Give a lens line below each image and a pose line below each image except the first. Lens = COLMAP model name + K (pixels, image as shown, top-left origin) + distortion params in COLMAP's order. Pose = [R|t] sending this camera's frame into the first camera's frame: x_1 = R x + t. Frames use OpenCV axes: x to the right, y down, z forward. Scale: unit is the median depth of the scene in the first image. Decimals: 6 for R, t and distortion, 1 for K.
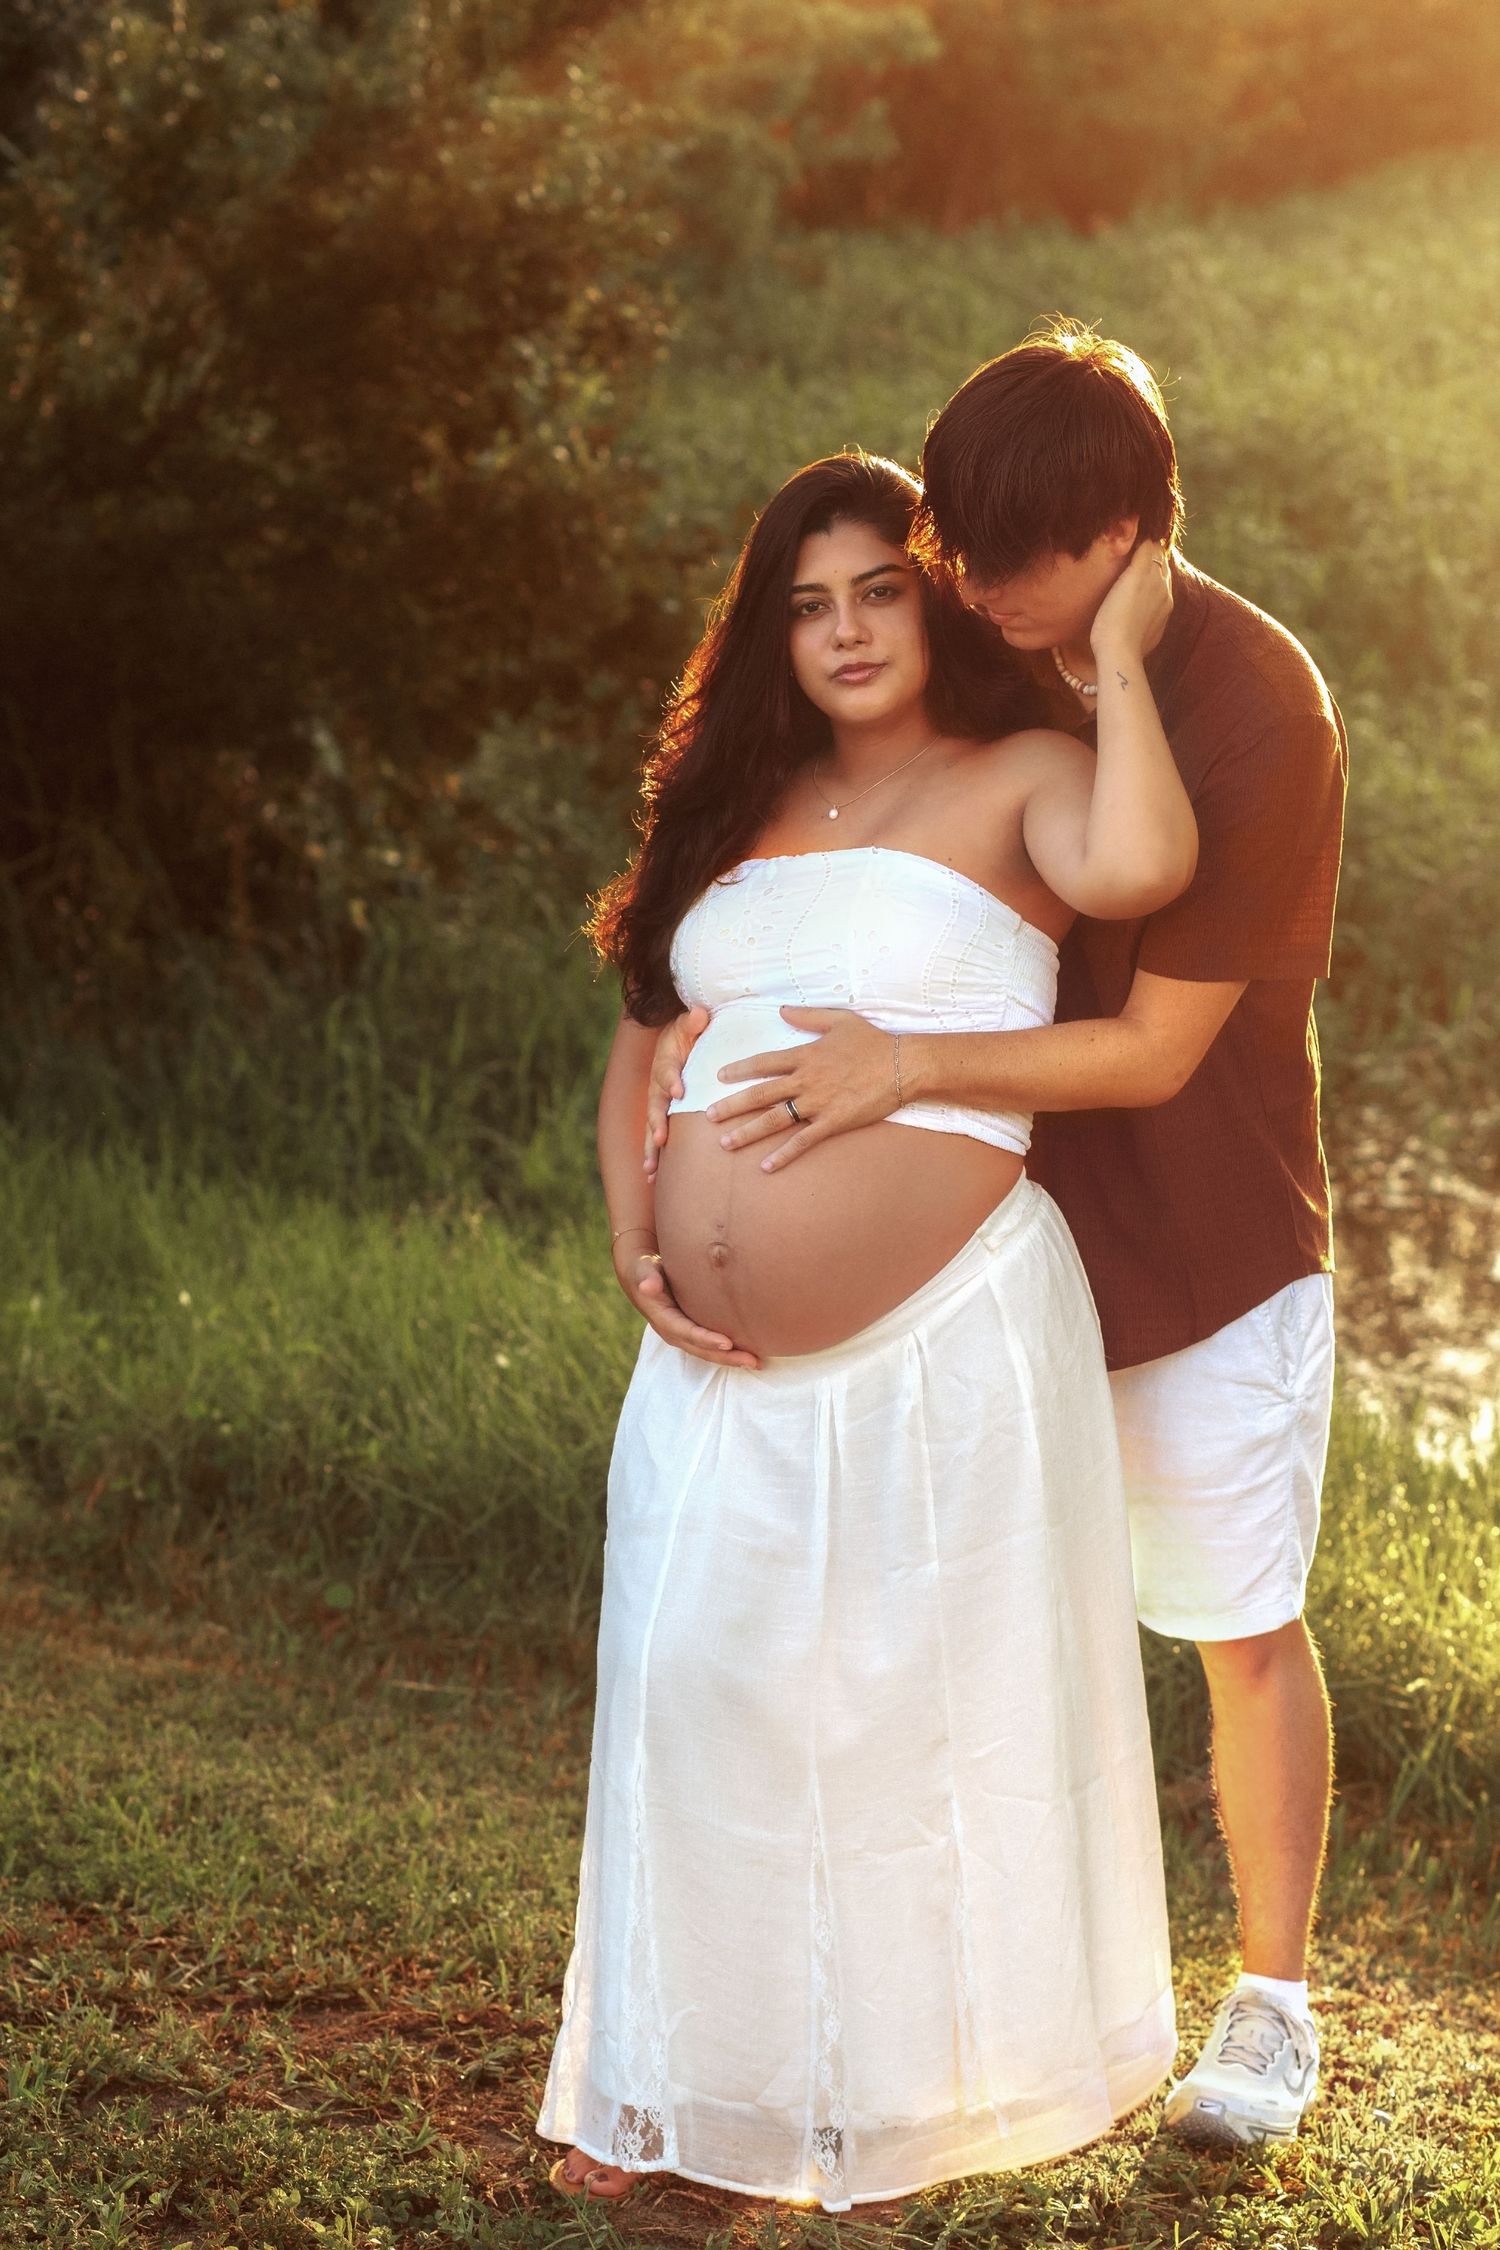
lens RADIAL K [[5726.9, 0, 760.6], [0, 5726.9, 1113.5], [0, 0, 1]] dist [0.085064, 0.000000]
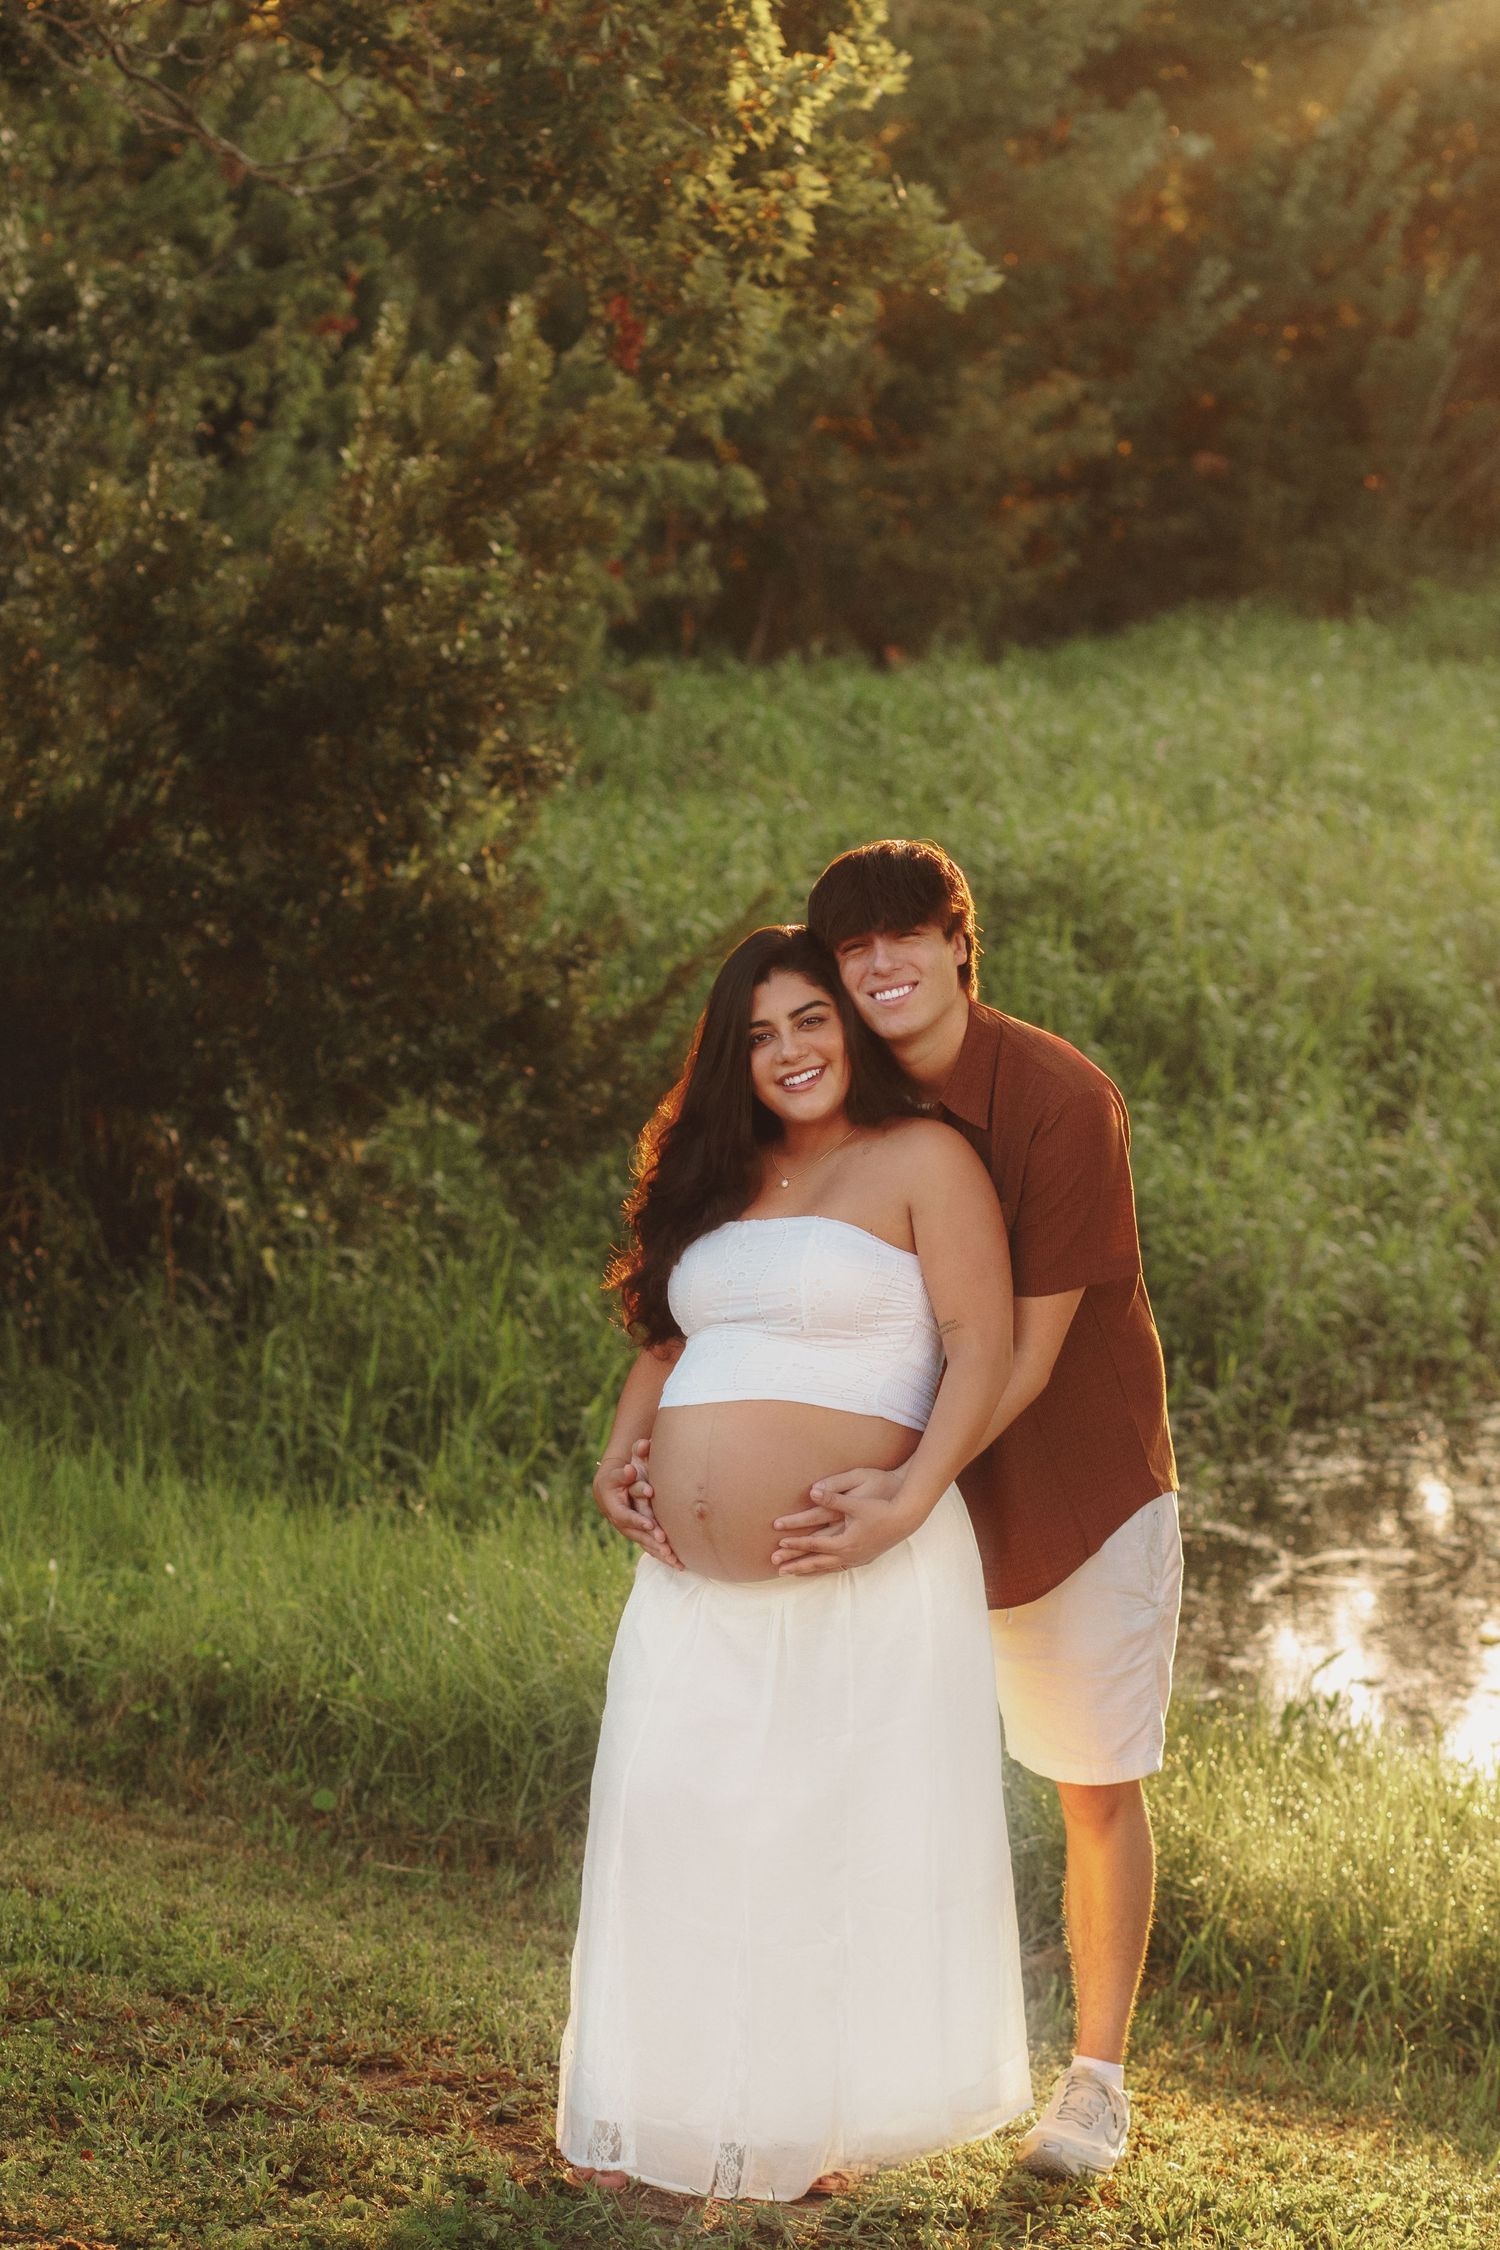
lens RADIAL K [[5726.9, 0, 747.1], [0, 5726.9, 1134.2], [0, 0, 1]] dist [0.085064, 0.000000]
pose [[0.998467, 0.036142, 0.041912, -0.025501], [-0.033375, 0.997330, -0.064949, 0.011922], [-0.044148, 0.063450, 0.997008, -0.156004]]
